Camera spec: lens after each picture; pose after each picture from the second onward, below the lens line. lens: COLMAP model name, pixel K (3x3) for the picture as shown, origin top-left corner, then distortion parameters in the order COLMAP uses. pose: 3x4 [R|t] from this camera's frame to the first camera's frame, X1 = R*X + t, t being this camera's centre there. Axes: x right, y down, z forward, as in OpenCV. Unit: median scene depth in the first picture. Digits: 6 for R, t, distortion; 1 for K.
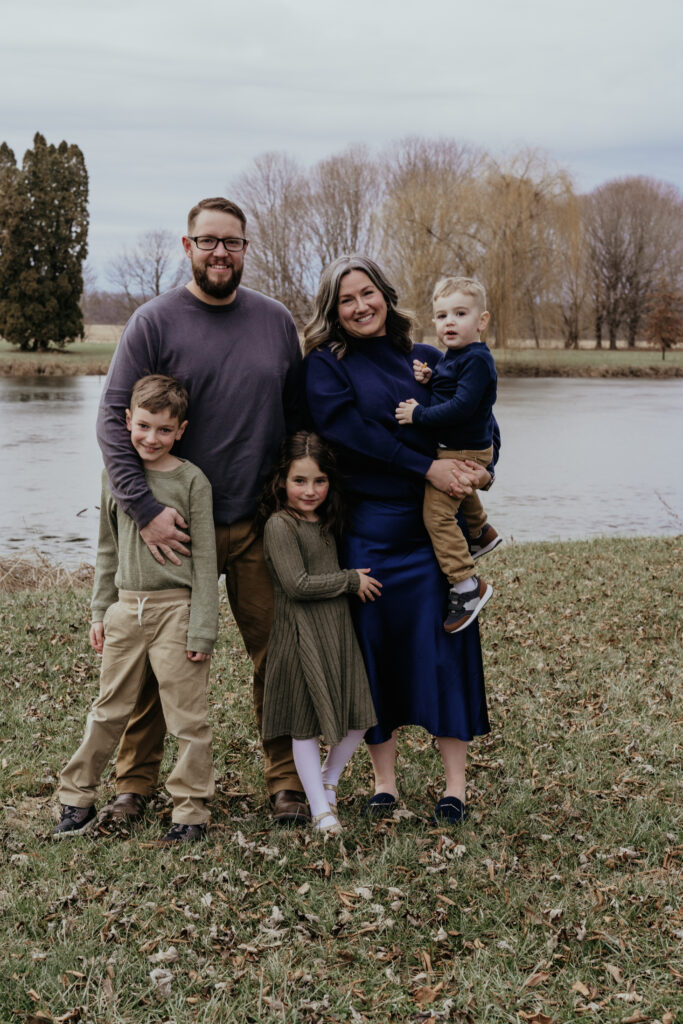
lens RADIAL K [[1629.3, 0, 341.5], [0, 1629.3, 512.0], [0, 0, 1]] dist [-0.009917, 0.006289]
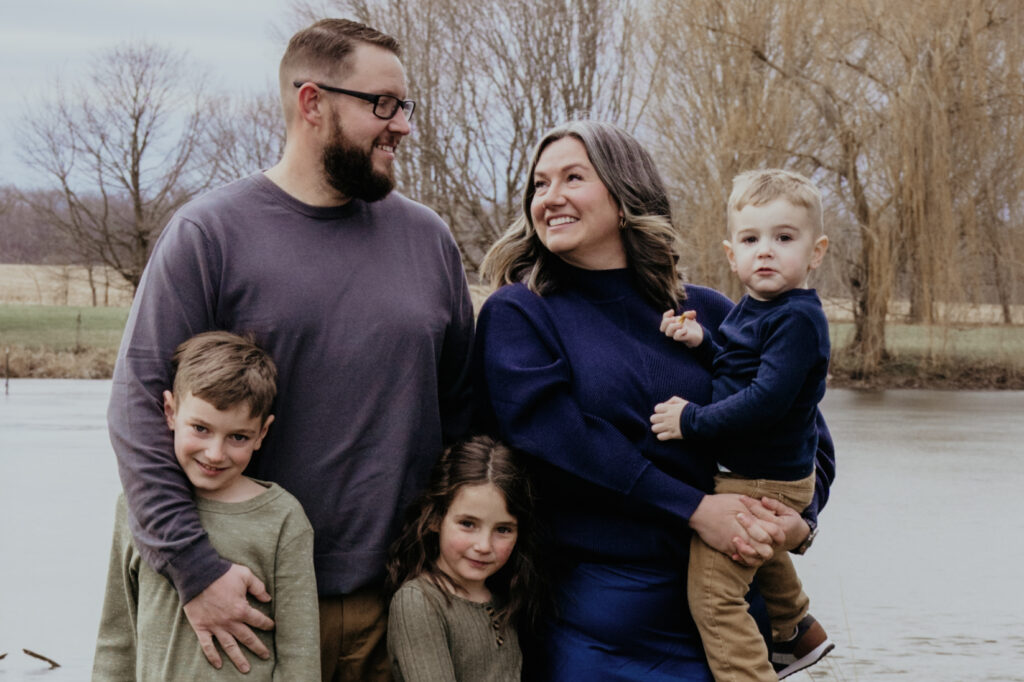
lens RADIAL K [[964.8, 0, 536.1], [0, 964.8, 342.9], [0, 0, 1]] dist [-0.013277, -0.002282]
pose [[0.999174, 0.002191, 0.040586, -0.016383], [-0.003054, 0.999770, 0.021210, -0.099478], [-0.040531, -0.021317, 0.998951, 0.737699]]
